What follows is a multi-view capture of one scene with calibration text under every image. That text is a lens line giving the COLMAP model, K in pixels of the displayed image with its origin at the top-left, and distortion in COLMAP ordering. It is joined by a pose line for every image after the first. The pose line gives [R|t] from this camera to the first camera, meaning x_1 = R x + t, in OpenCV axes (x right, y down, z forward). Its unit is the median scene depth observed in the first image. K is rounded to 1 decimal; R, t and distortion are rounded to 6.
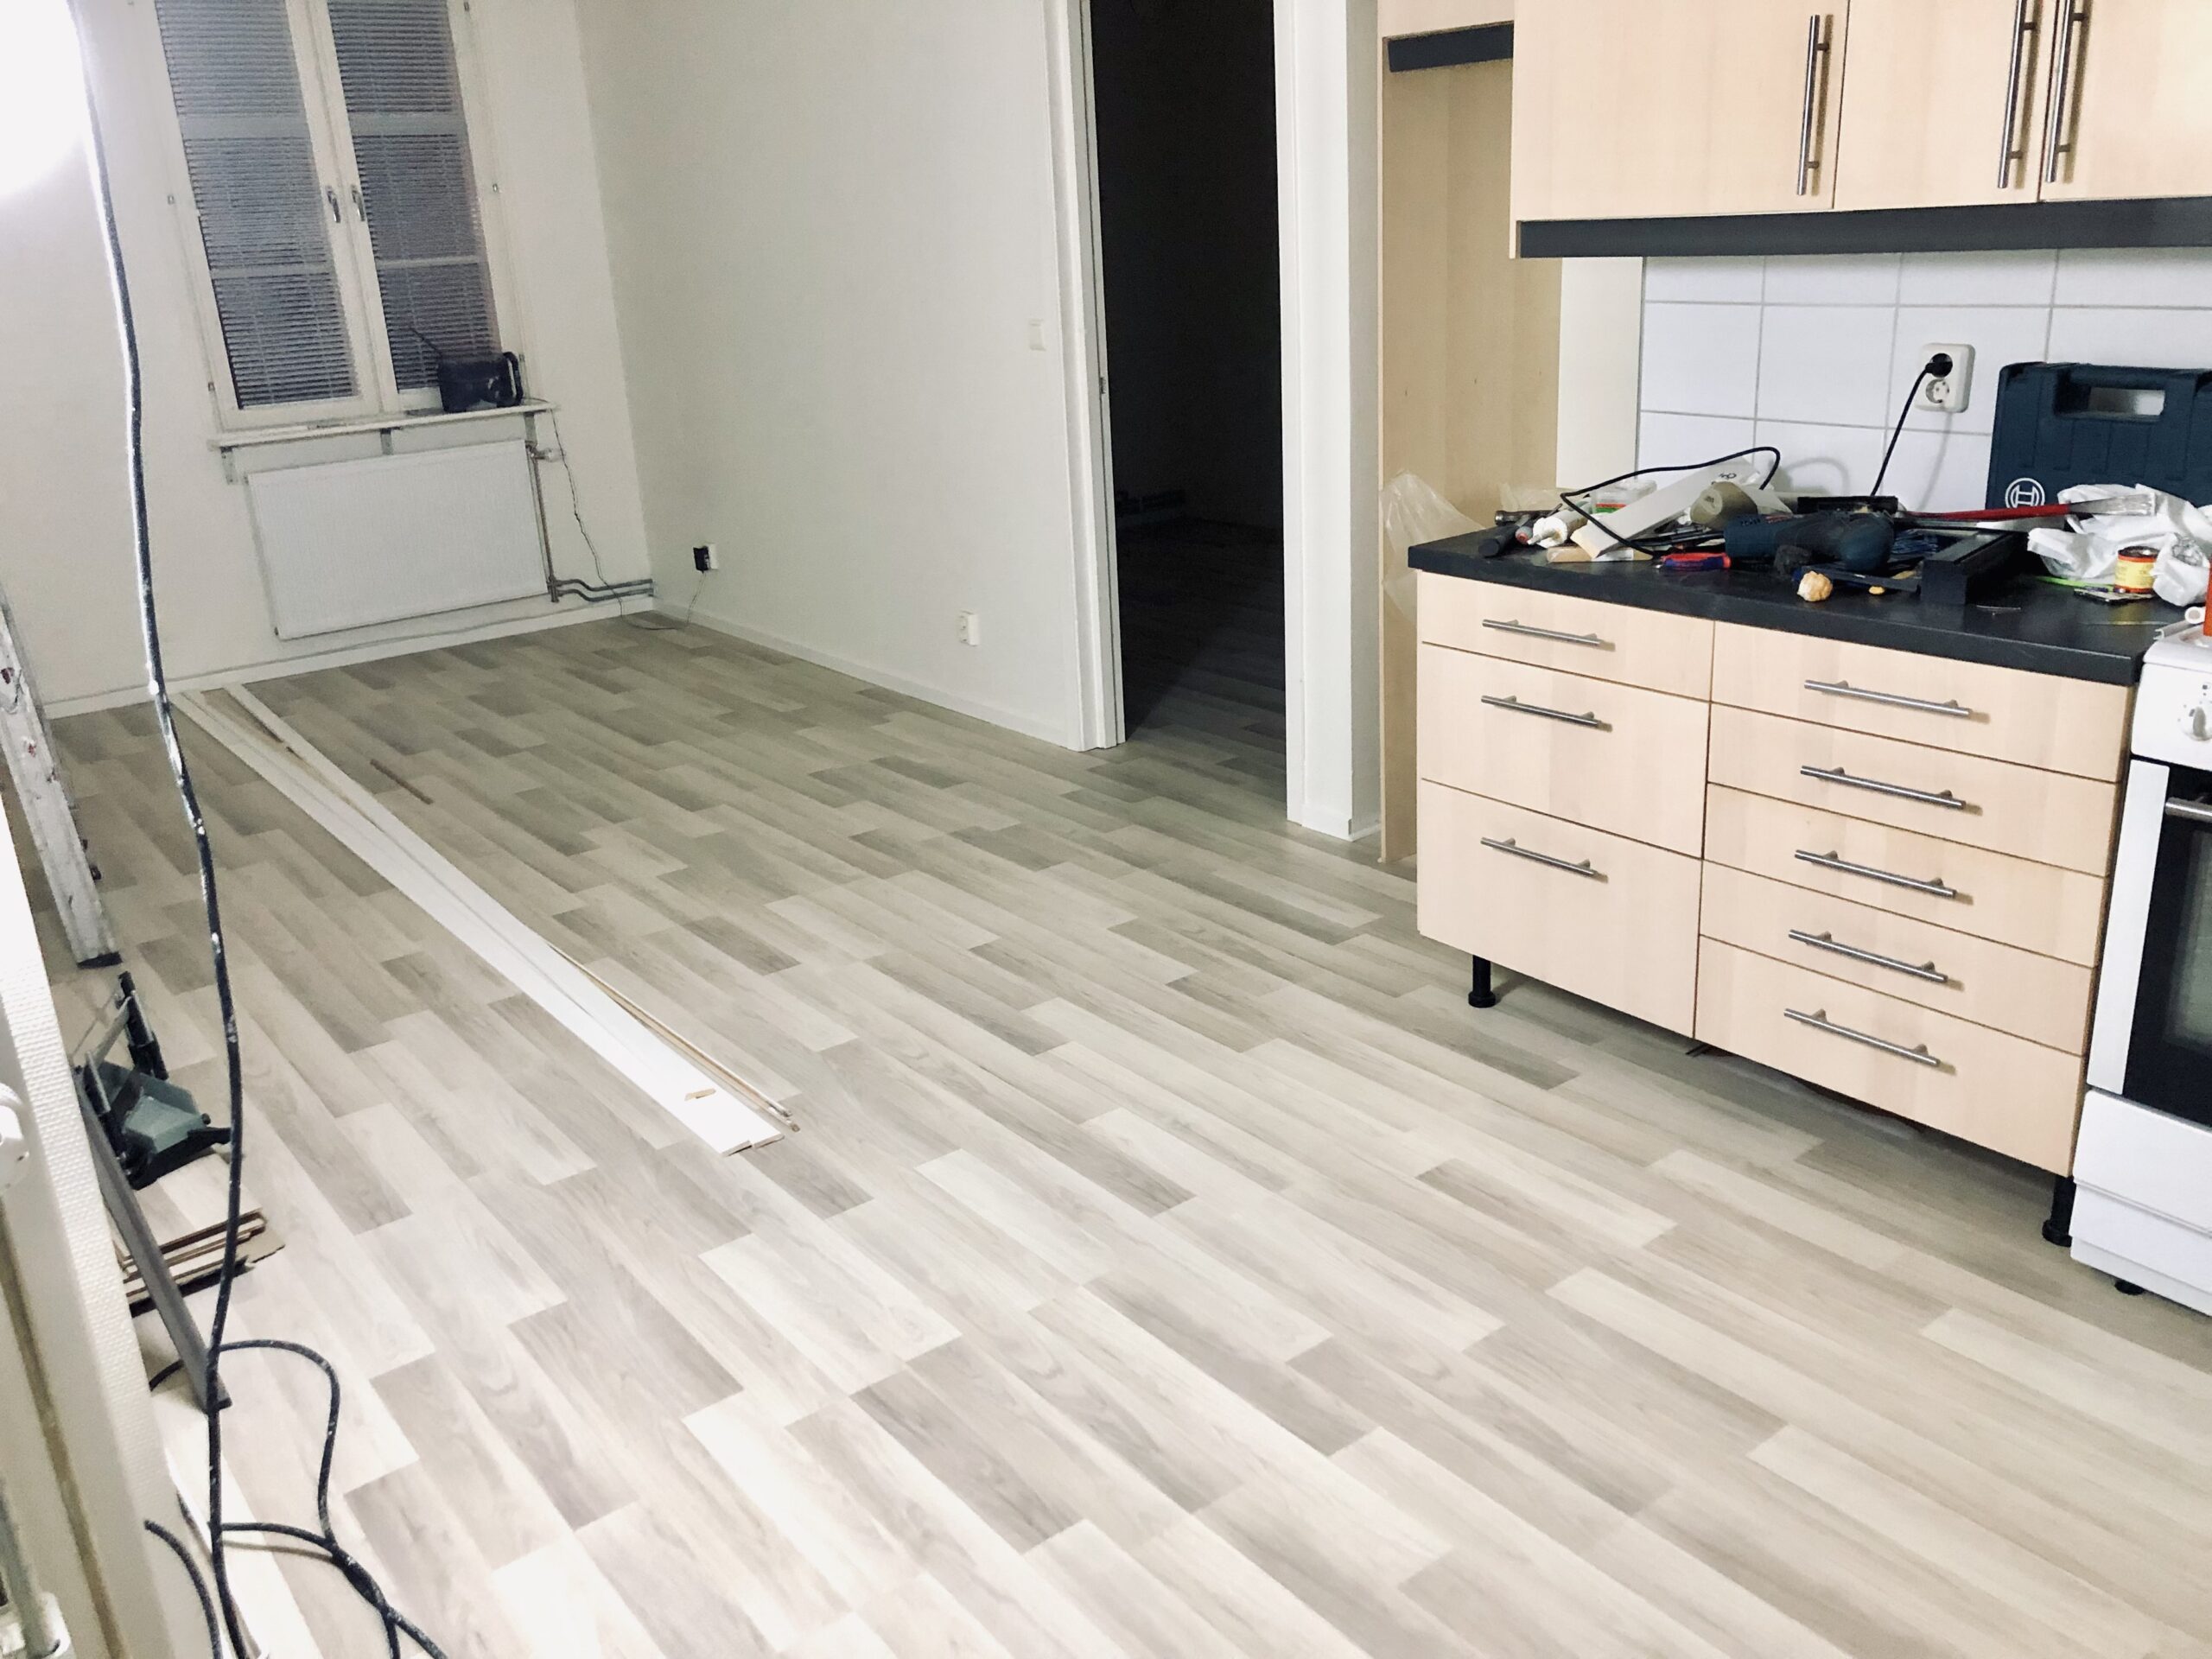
lens RADIAL K [[1796.5, 0, 1109.8], [0, 1796.5, 829.0], [0, 0, 1]] dist [-0.001750, -0.012046]
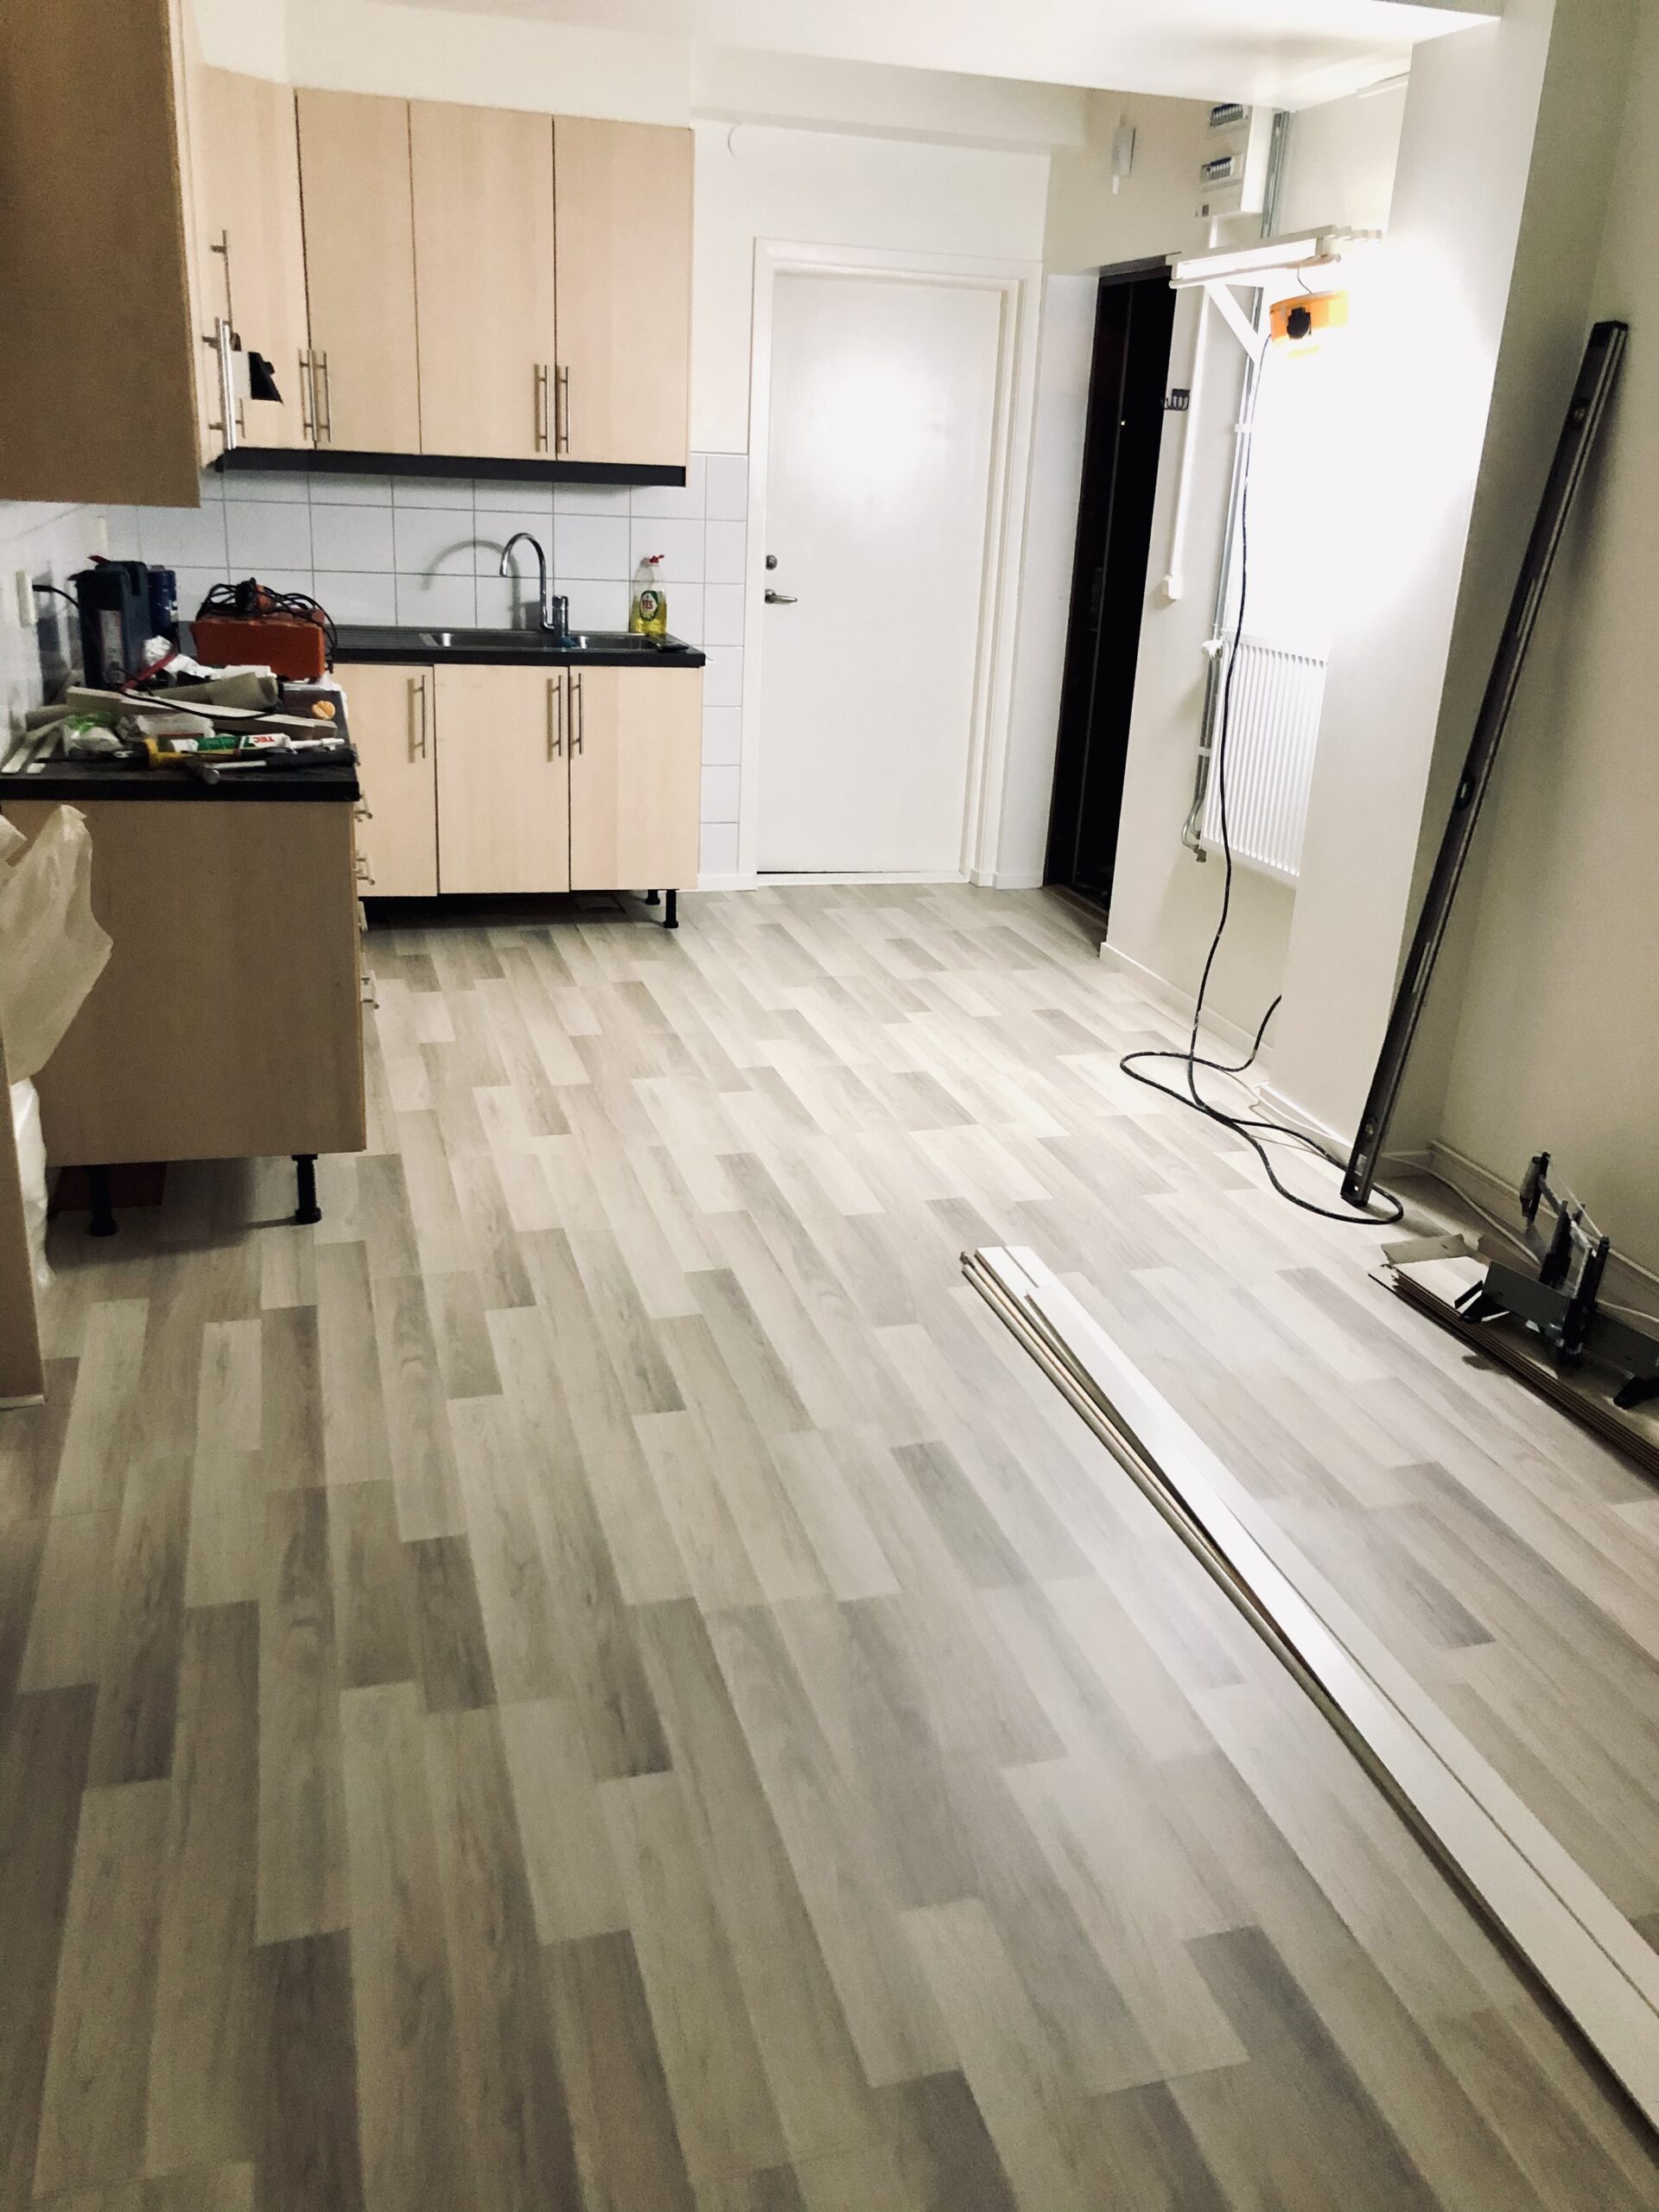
lens RADIAL K [[1796.5, 0, 832.5], [0, 1796.5, 1106.5], [0, 0, 1]] dist [-0.001750, -0.012046]
pose [[-0.930558, -0.125592, 0.343931, -0.490398], [0.111162, 0.798087, 0.592200, -0.618853], [-0.348862, 0.589308, -0.728705, 1.844099]]
